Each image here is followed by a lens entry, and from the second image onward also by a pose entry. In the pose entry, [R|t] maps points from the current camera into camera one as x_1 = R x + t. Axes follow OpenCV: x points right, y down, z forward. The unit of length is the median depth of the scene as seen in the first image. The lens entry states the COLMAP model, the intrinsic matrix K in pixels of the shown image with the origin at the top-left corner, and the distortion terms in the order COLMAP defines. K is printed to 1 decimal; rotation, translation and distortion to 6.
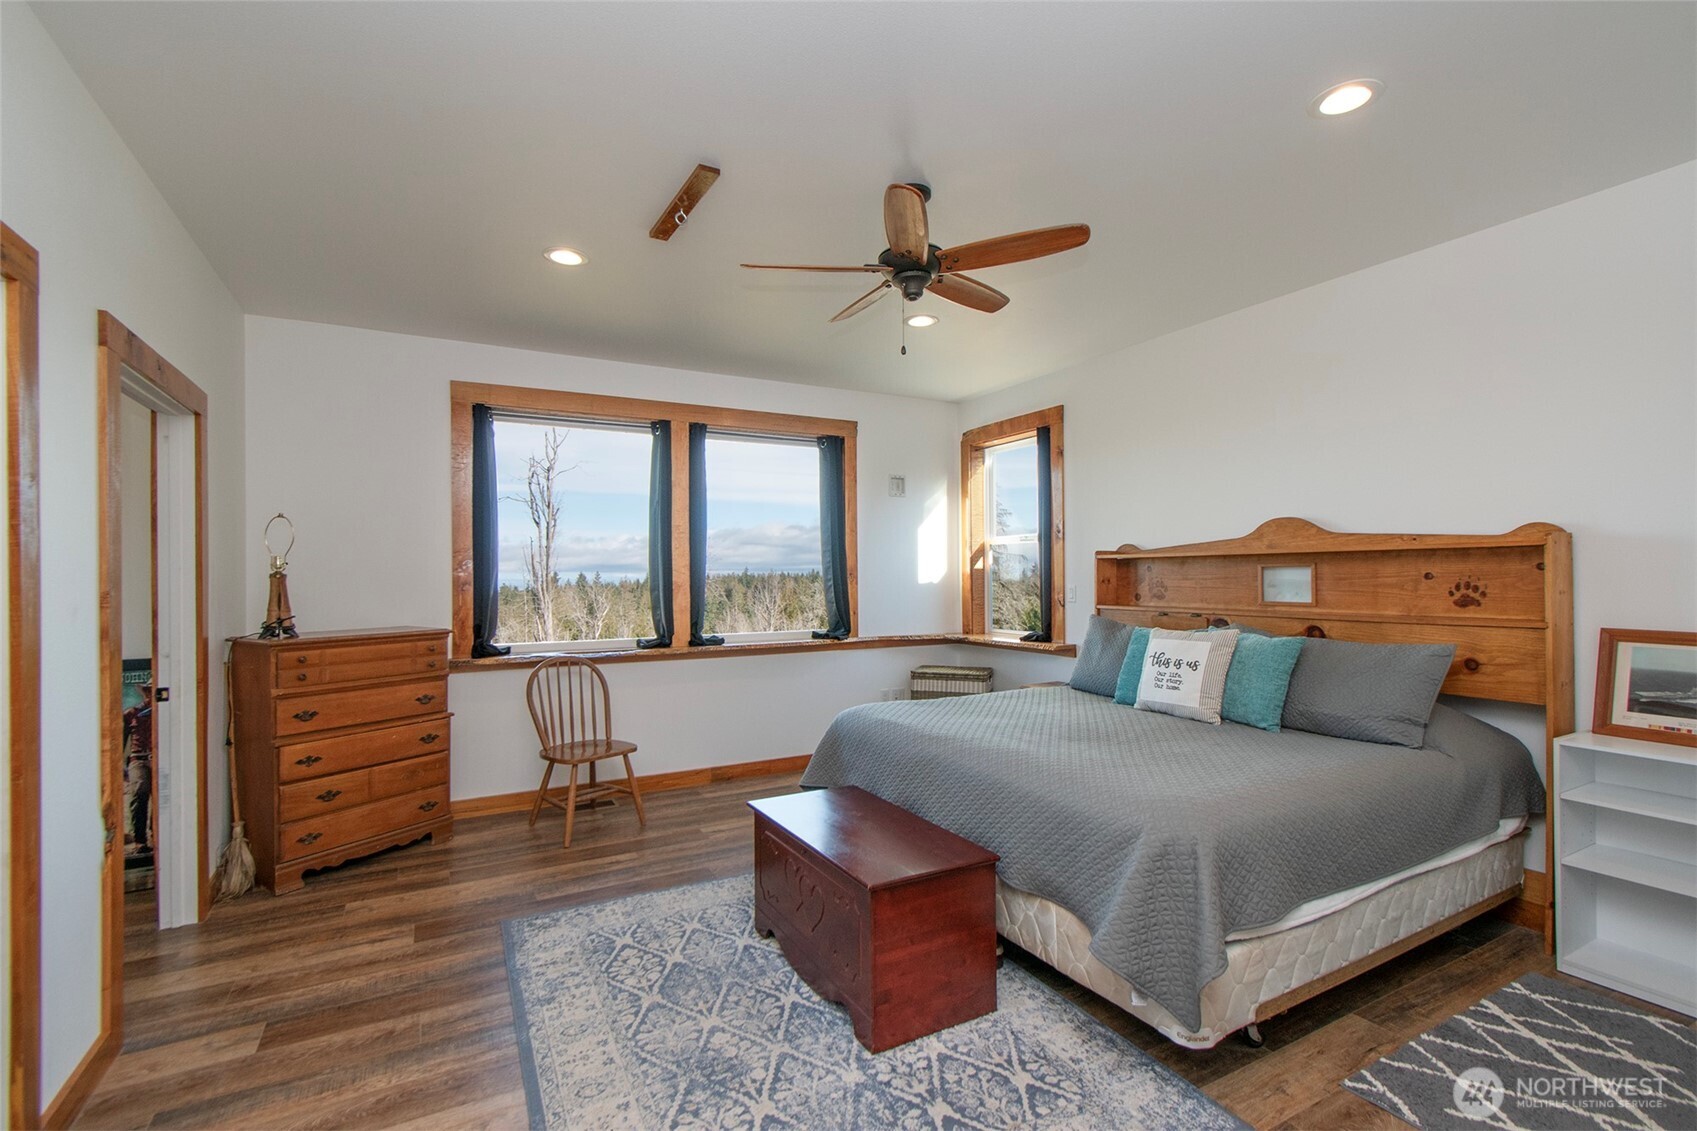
lens RADIAL K [[750.4, 0, 842.8], [0, 750.4, 568.0], [0, 0, 1]] dist [0.001284, 0.000058]
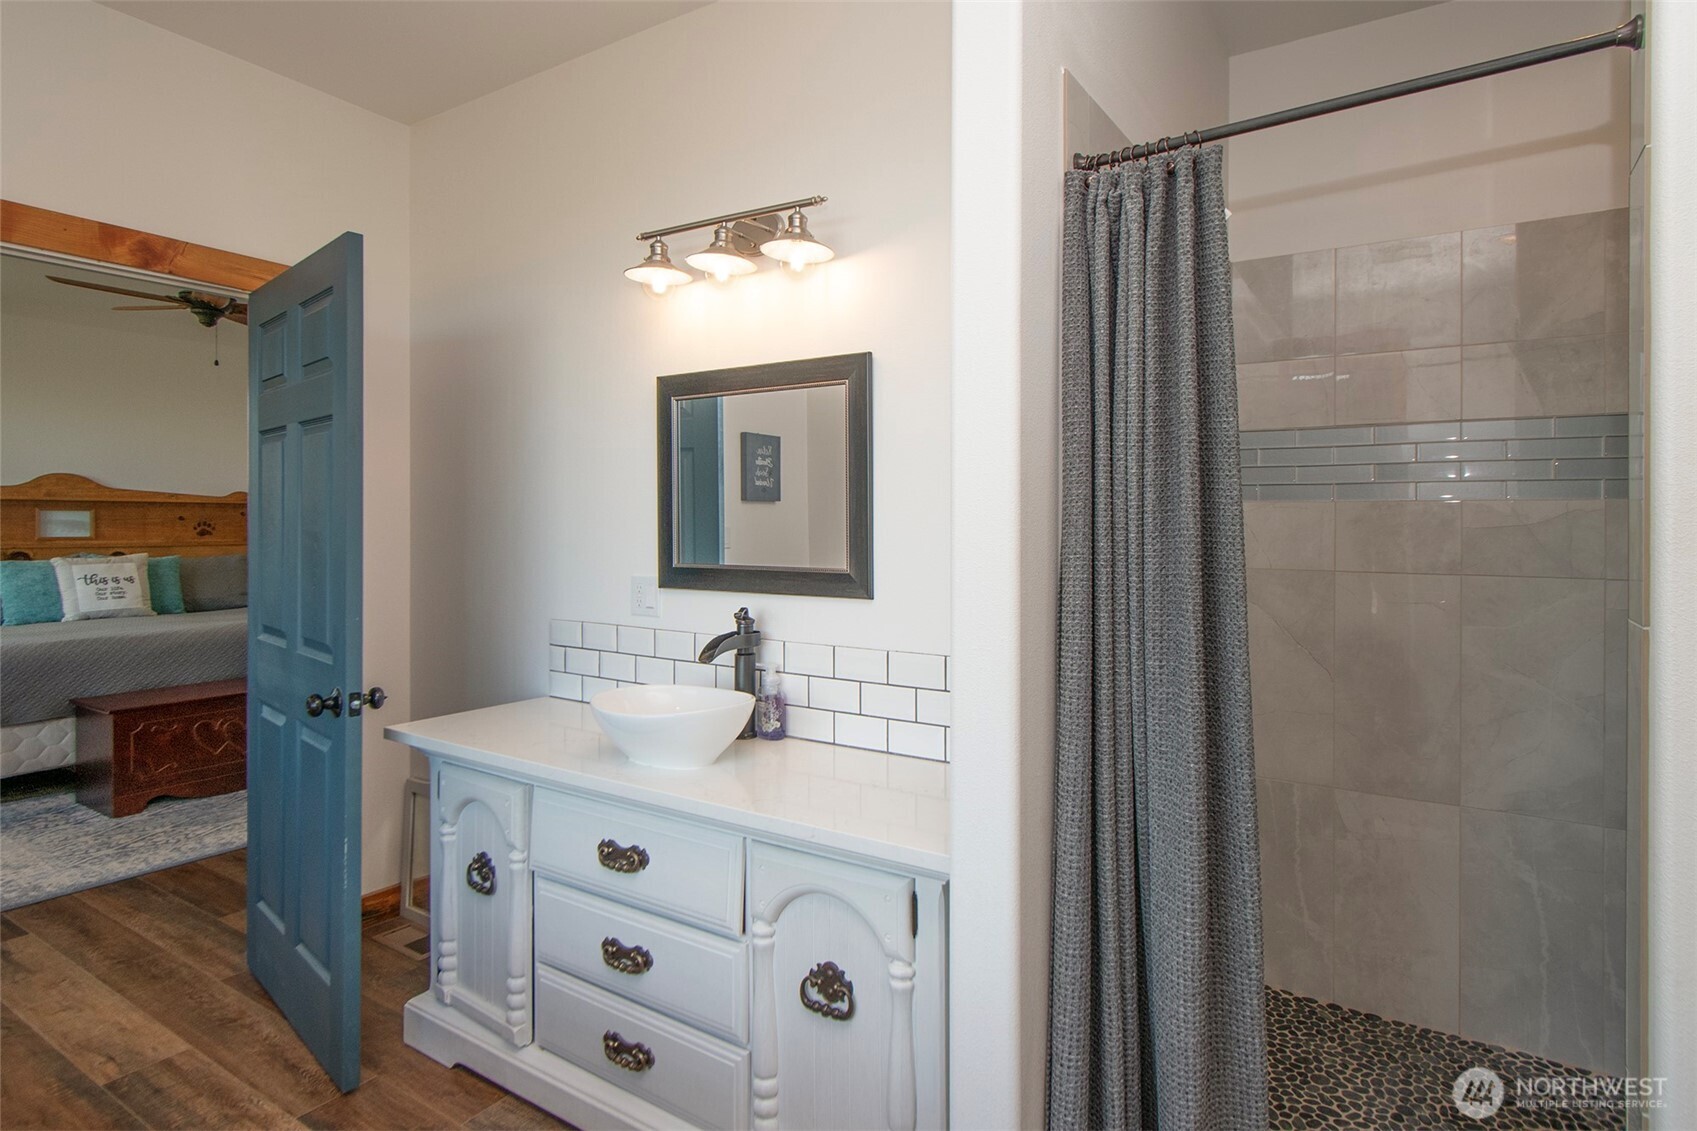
lens RADIAL K [[750.4, 0, 842.8], [0, 750.4, 568.0], [0, 0, 1]] dist [0.001284, 0.000058]
pose [[-0.467821, -0.049369, 0.882443, -1.389732], [-0.011251, 0.998690, 0.049908, 0.020874], [-0.883751, 0.013420, -0.467764, 0.459443]]
